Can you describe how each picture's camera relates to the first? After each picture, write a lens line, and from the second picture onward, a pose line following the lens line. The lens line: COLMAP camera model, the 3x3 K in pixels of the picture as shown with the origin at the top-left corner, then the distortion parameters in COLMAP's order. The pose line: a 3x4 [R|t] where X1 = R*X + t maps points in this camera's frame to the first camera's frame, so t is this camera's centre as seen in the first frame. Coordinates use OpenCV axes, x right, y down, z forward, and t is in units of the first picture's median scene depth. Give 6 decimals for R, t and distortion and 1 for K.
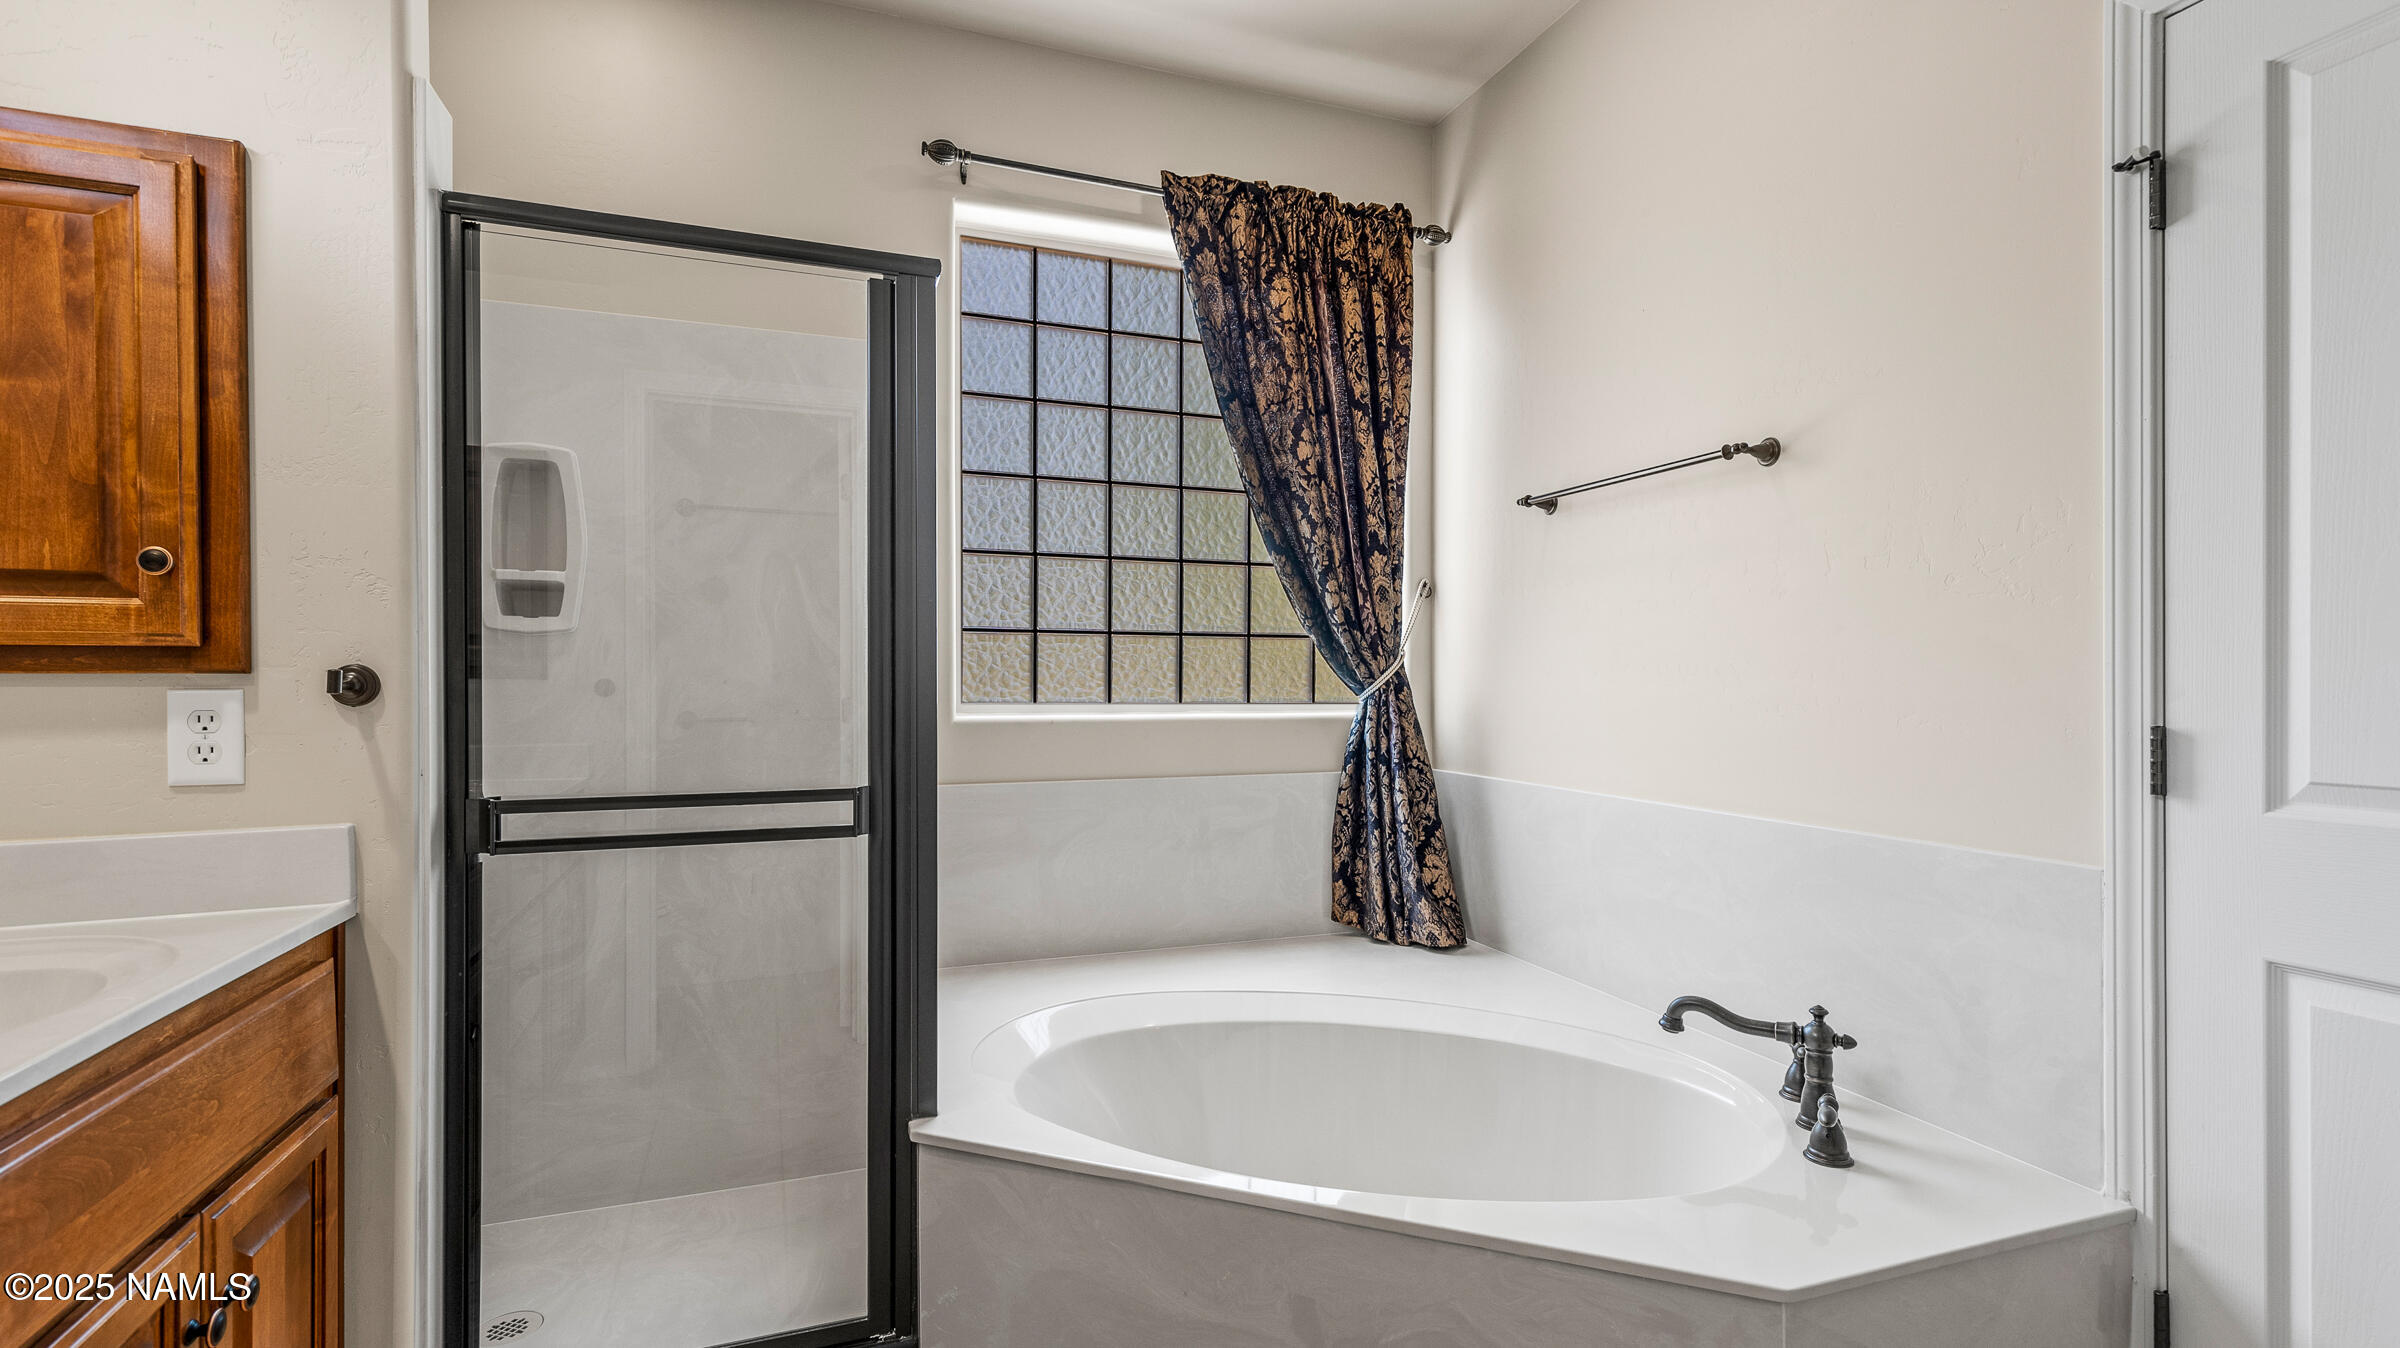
lens RADIAL K [[1076.8, 0, 1201.2], [0, 1076.8, 675.3], [0, 0, 1]] dist [0.001606, 0.000696]
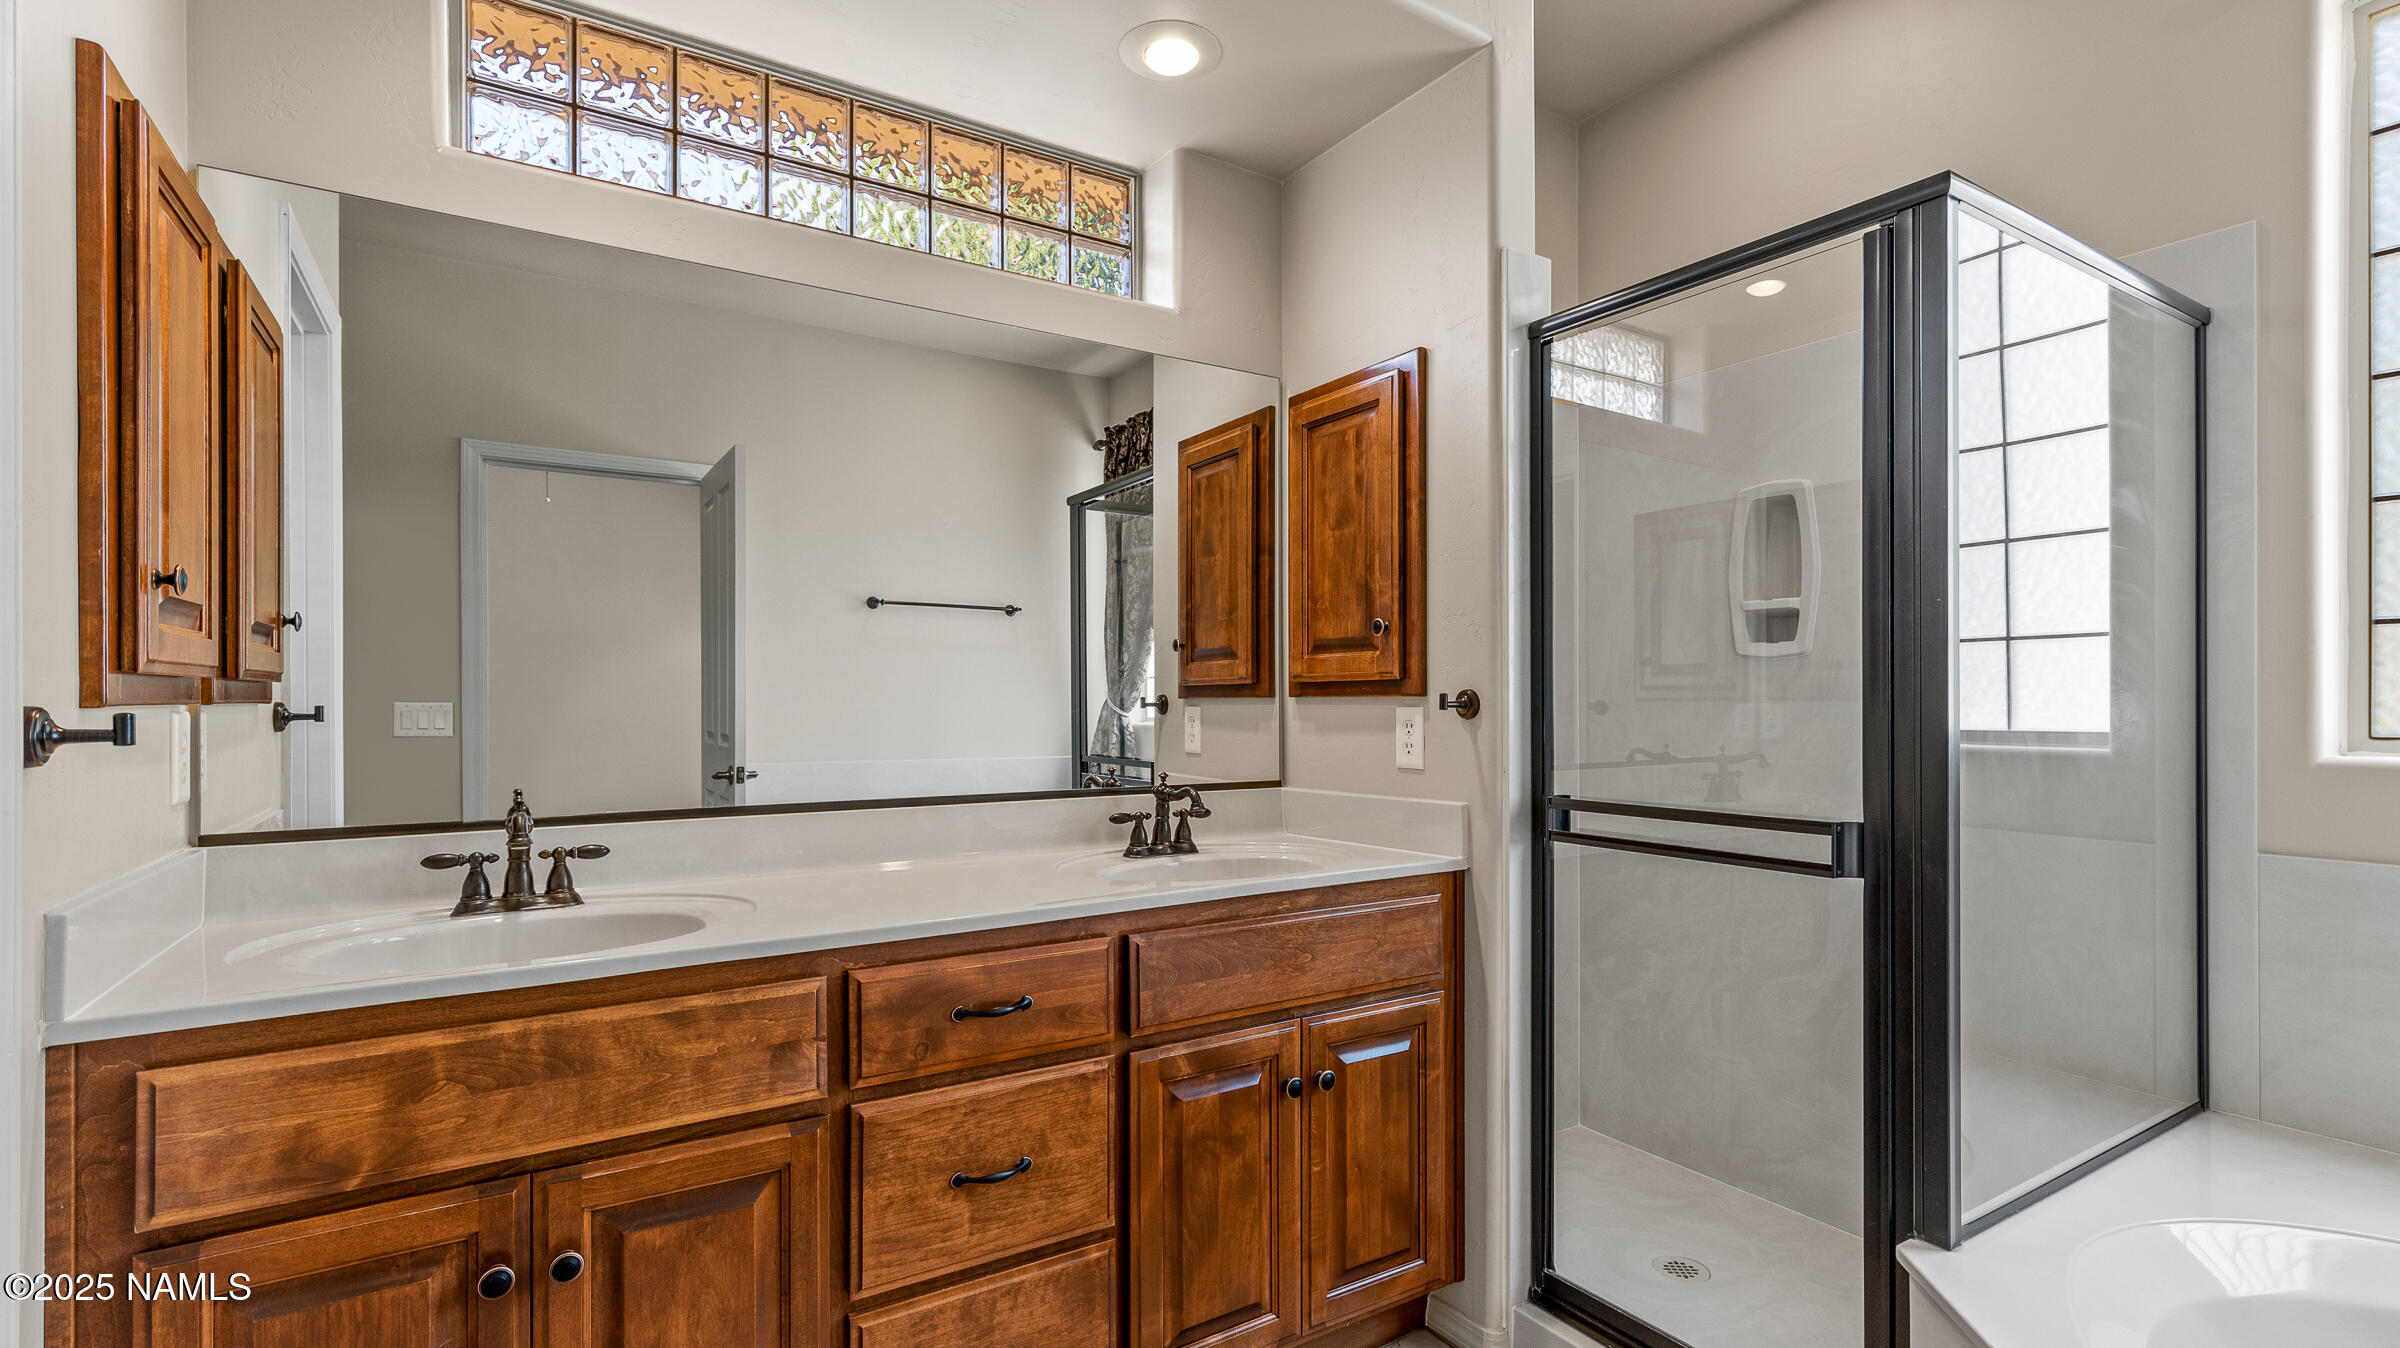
lens RADIAL K [[1076.8, 0, 1203.9], [0, 1076.8, 688.5], [0, 0, 1]] dist [0.001606, 0.000696]
pose [[0.213996, -0.013744, -0.976738, 0.523510], [0.003873, 0.999905, -0.013222, 0.005951], [0.976827, -0.000953, 0.214029, 0.373783]]
